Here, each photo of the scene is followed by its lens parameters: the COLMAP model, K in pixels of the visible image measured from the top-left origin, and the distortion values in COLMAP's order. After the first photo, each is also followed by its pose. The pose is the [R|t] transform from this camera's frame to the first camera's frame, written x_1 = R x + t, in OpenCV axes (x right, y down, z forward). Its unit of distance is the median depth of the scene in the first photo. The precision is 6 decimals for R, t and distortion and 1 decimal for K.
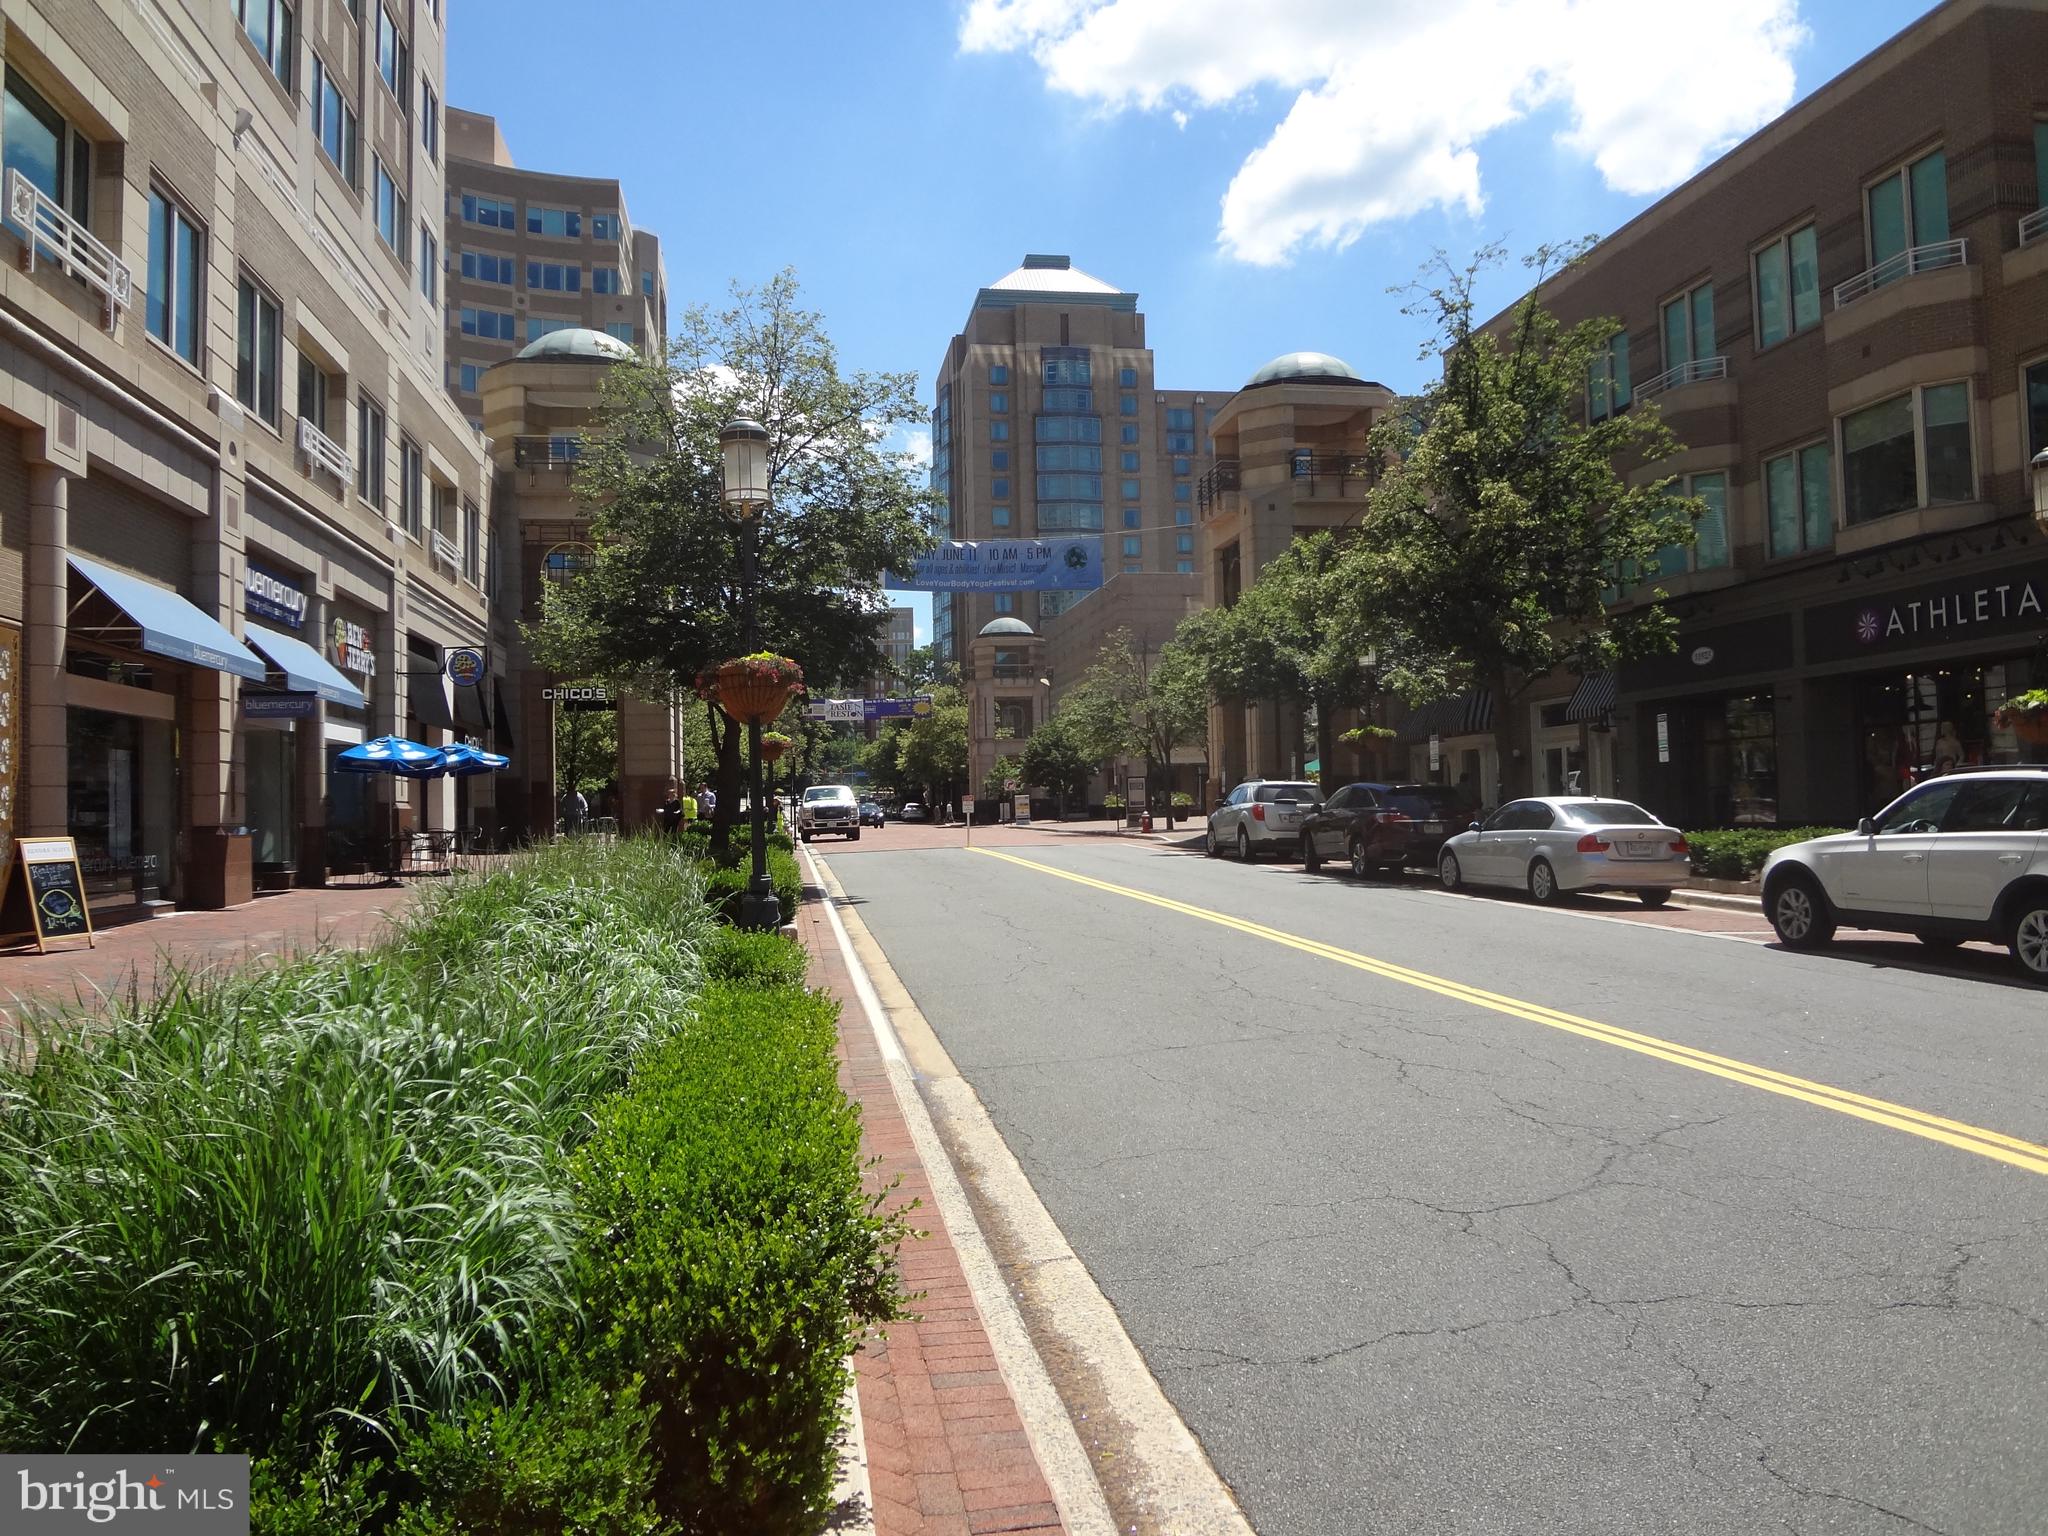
lens RADIAL K [[1506.4, 0, 1031.2], [0, 1506.4, 769.1], [0, 0, 1]] dist [-0.061575, 0.019690]
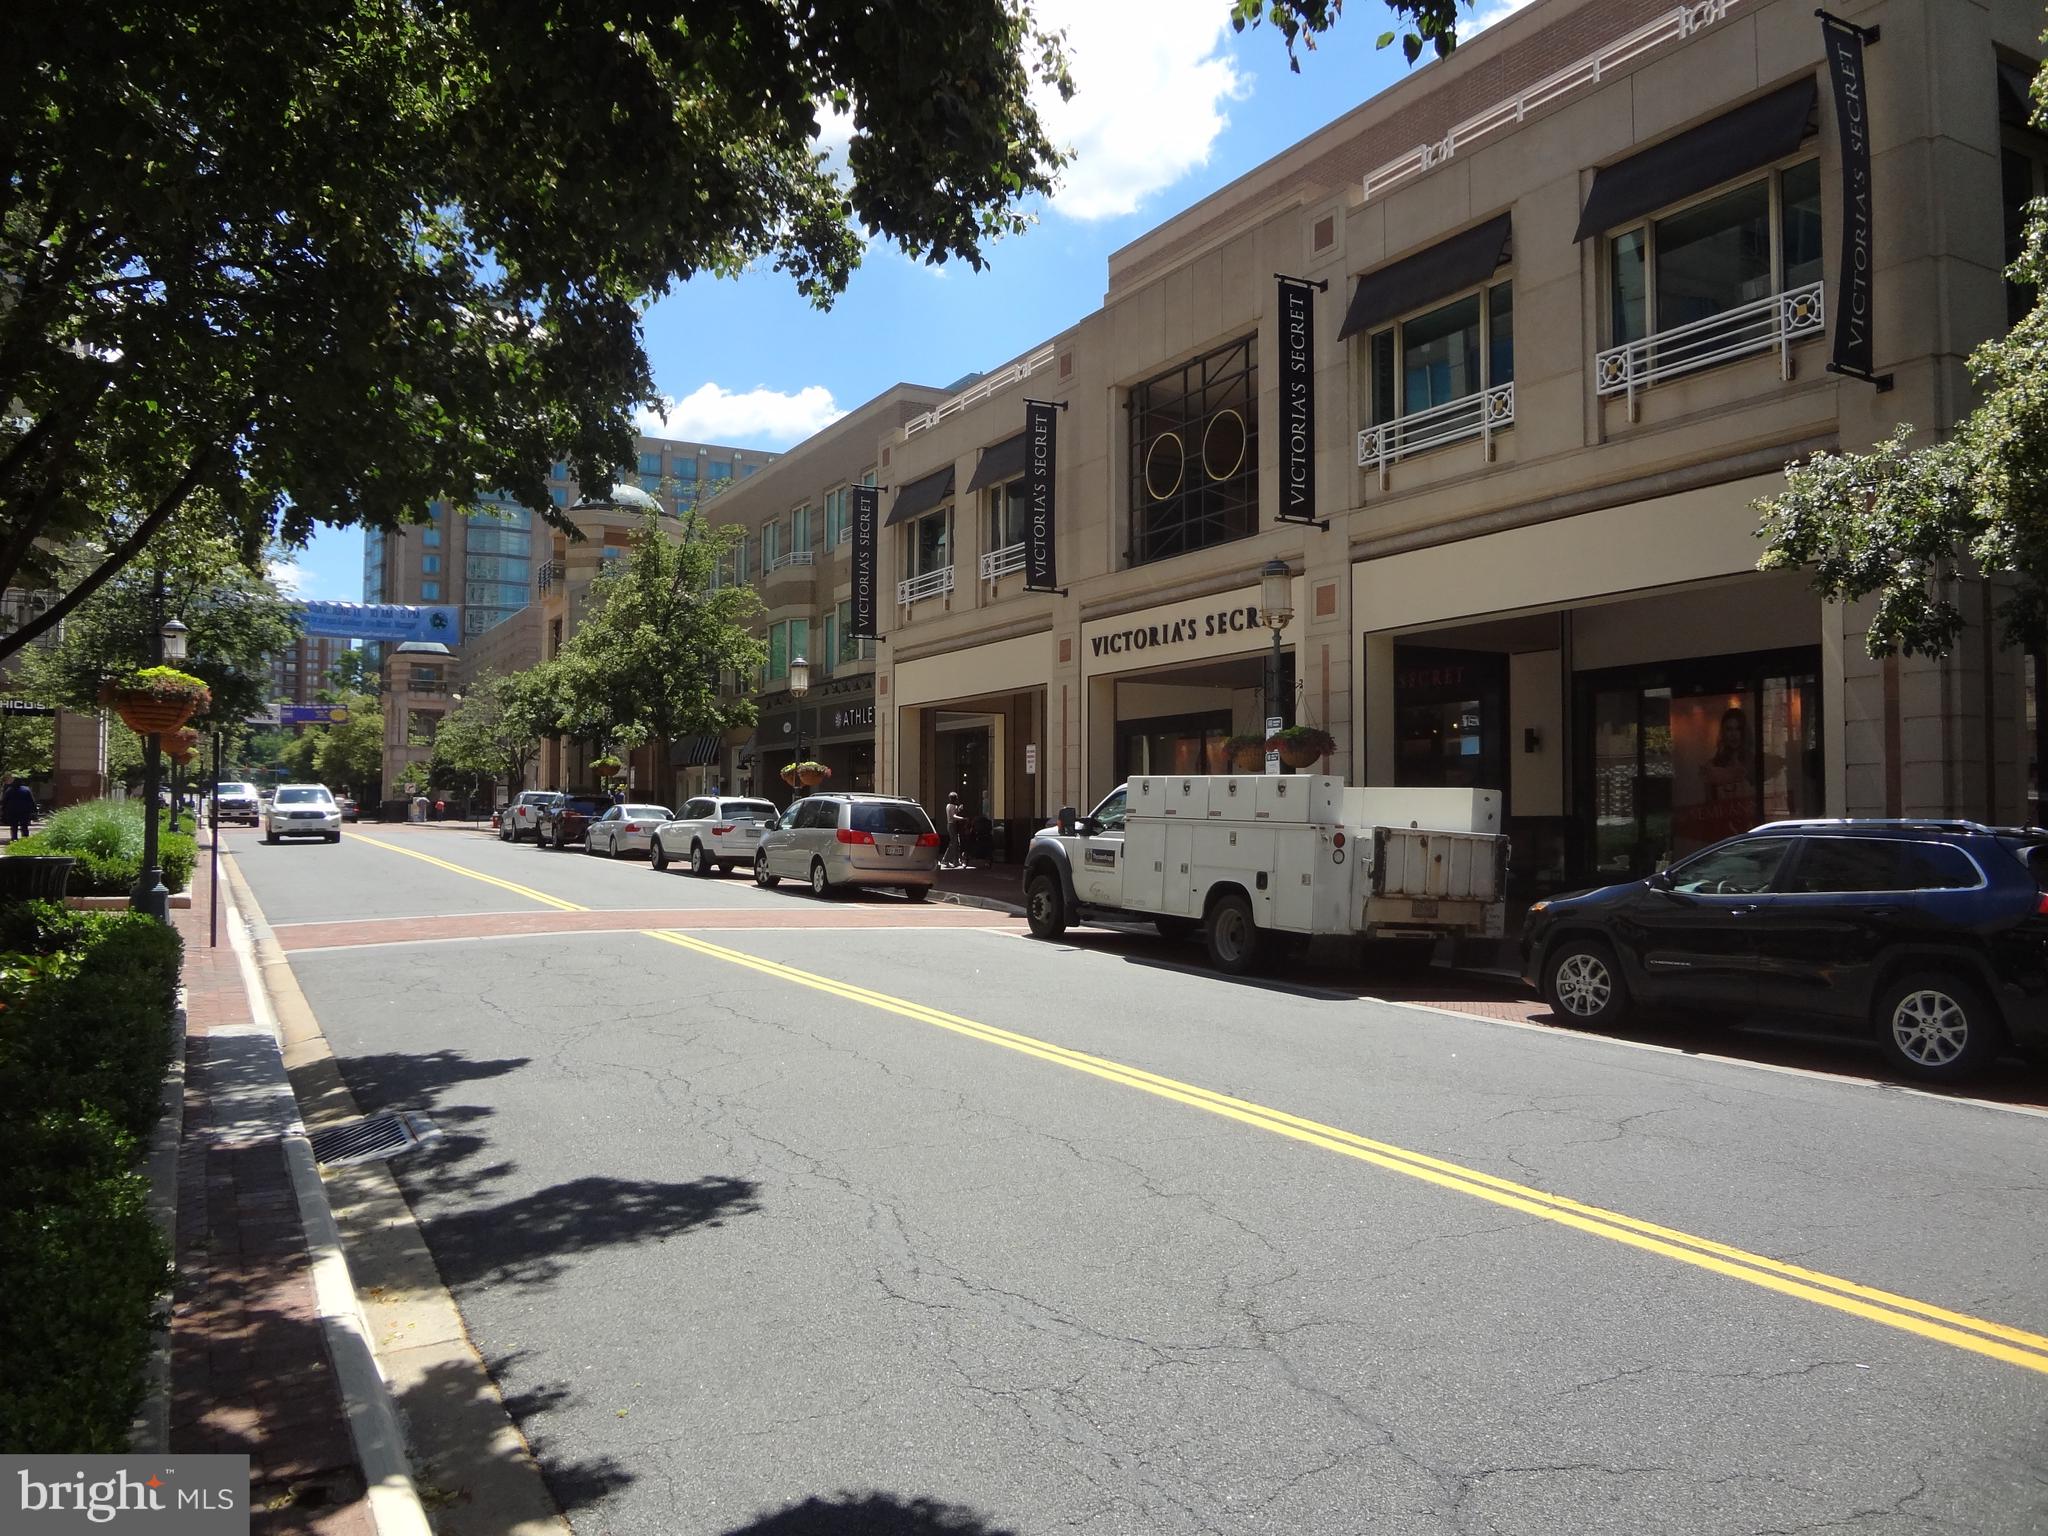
lens RADIAL K [[1506.4, 0, 1007.7], [0, 1506.4, 772.0], [0, 0, 1]] dist [-0.061575, 0.019690]
pose [[0.943421, 0.042568, 0.328855, 0.032584], [-0.039955, 0.999093, -0.014703, -0.002743], [-0.329183, 0.000732, 0.944266, -0.181429]]
